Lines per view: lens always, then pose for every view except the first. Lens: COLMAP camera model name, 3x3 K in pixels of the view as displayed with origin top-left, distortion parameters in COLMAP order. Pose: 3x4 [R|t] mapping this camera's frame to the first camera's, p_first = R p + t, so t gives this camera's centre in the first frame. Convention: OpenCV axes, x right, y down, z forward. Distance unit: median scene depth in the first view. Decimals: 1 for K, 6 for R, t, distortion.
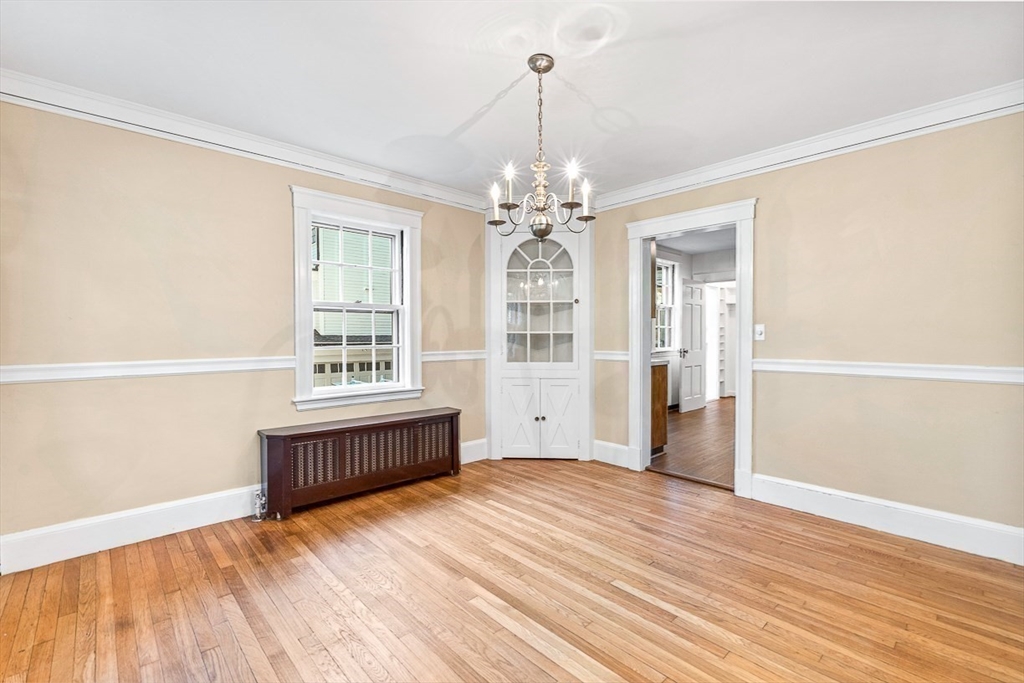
lens RADIAL K [[460.4, 0, 509.4], [0, 460.4, 339.4], [0, 0, 1]] dist [-0.002189, -0.000371]
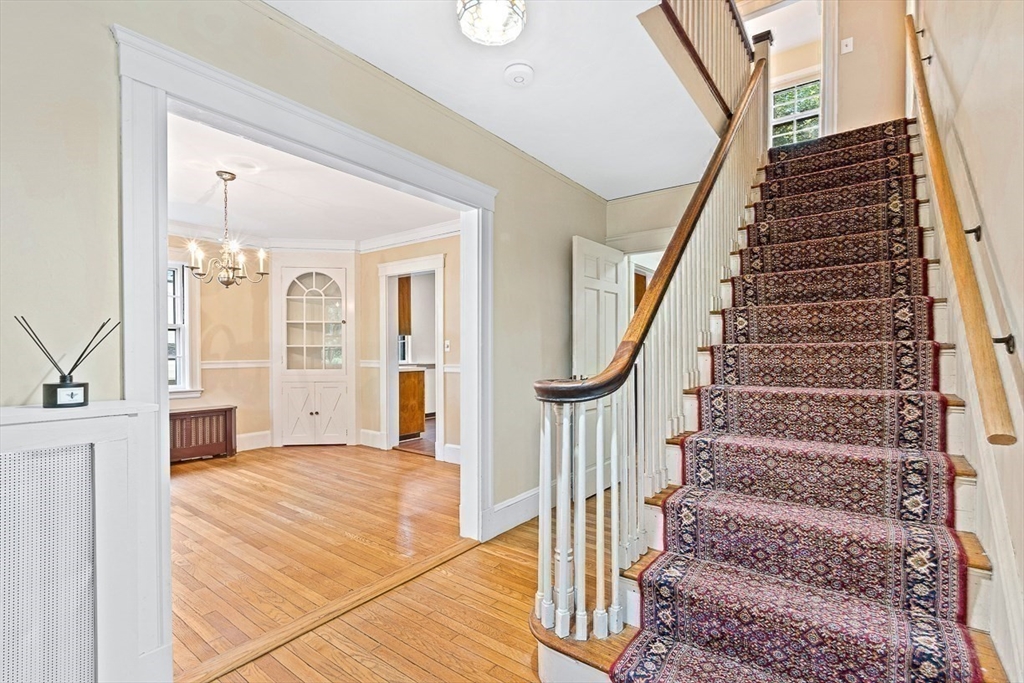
lens RADIAL K [[460.4, 0, 511.4], [0, 460.4, 351.7], [0, 0, 1]] dist [-0.002189, -0.000371]
pose [[0.981499, 0.000912, 0.191466, 0.450778], [0.000772, 0.999962, -0.008723, 0.014176], [-0.191466, 0.008710, 0.981461, -0.456620]]
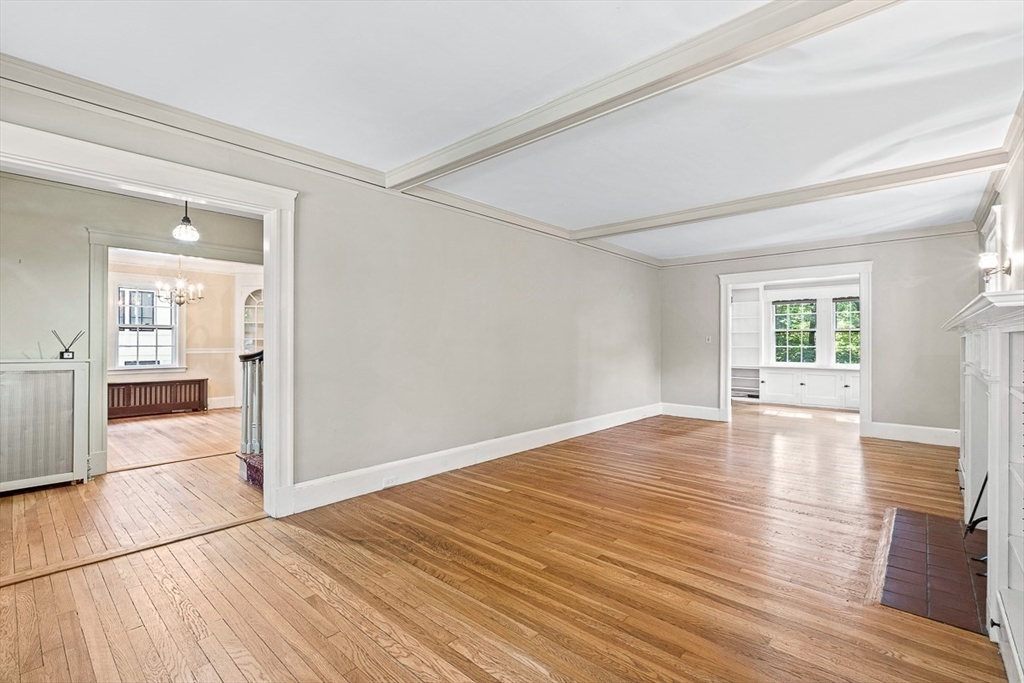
lens RADIAL K [[460.4, 0, 504.2], [0, 460.4, 341.3], [0, 0, 1]] dist [-0.002189, -0.000371]
pose [[0.995877, 0.004363, 0.090604, 1.091044], [-0.002988, 0.999878, -0.015299, 0.023711], [-0.090660, 0.014965, 0.995769, -1.196285]]
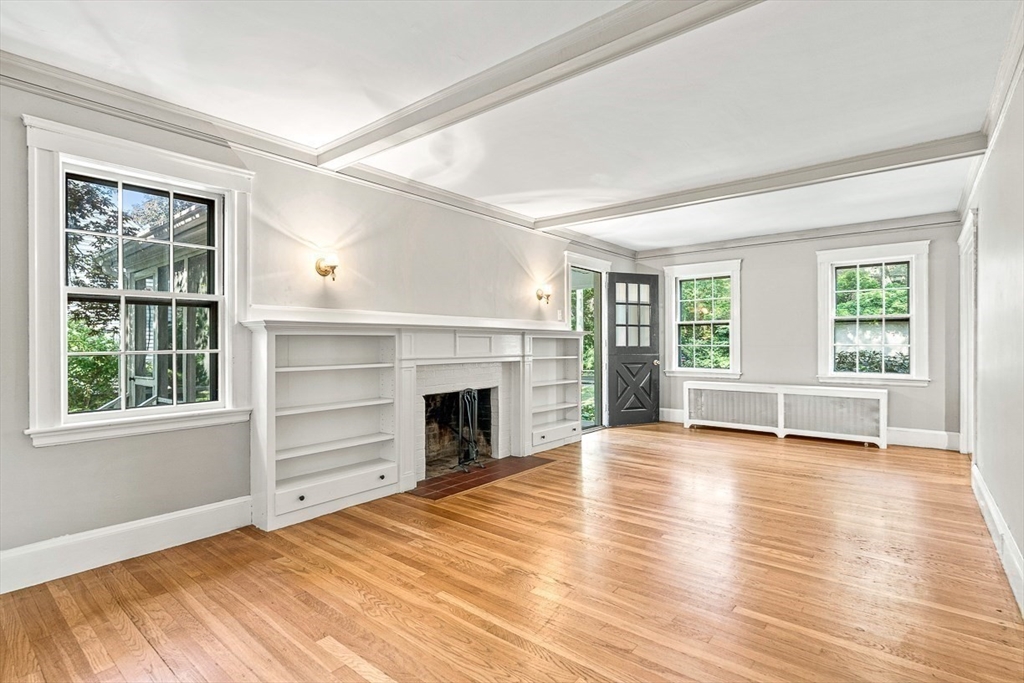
lens RADIAL K [[499.5, 0, 510.1], [0, 499.5, 338.5], [0, 0, 1]] dist [0.004917, 0.000179]
pose [[-0.988469, 0.005445, -0.151325, 1.942556], [0.004328, 0.999961, 0.007711, -0.001218], [0.151361, 0.006968, -0.988454, 0.657594]]
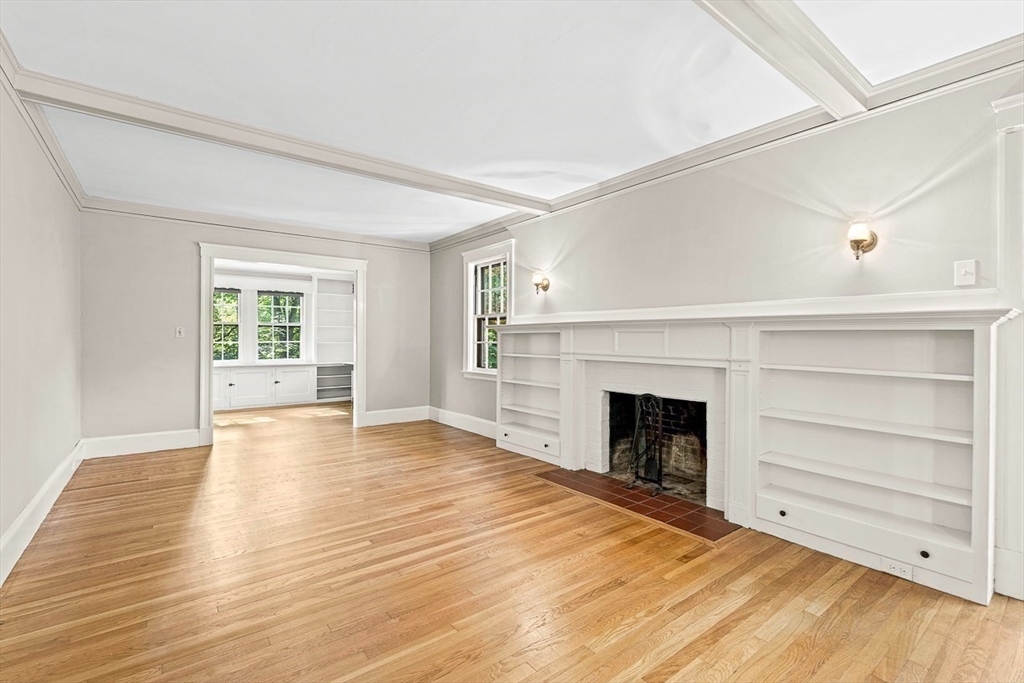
lens RADIAL K [[460.4, 0, 517.3], [0, 460.4, 335.5], [0, 0, 1]] dist [-0.002189, -0.000371]
pose [[0.072183, 0.012048, 0.997319, 0.858250], [0.009923, 0.999869, -0.012797, 0.021206], [-0.997342, 0.010821, 0.072054, -0.409003]]
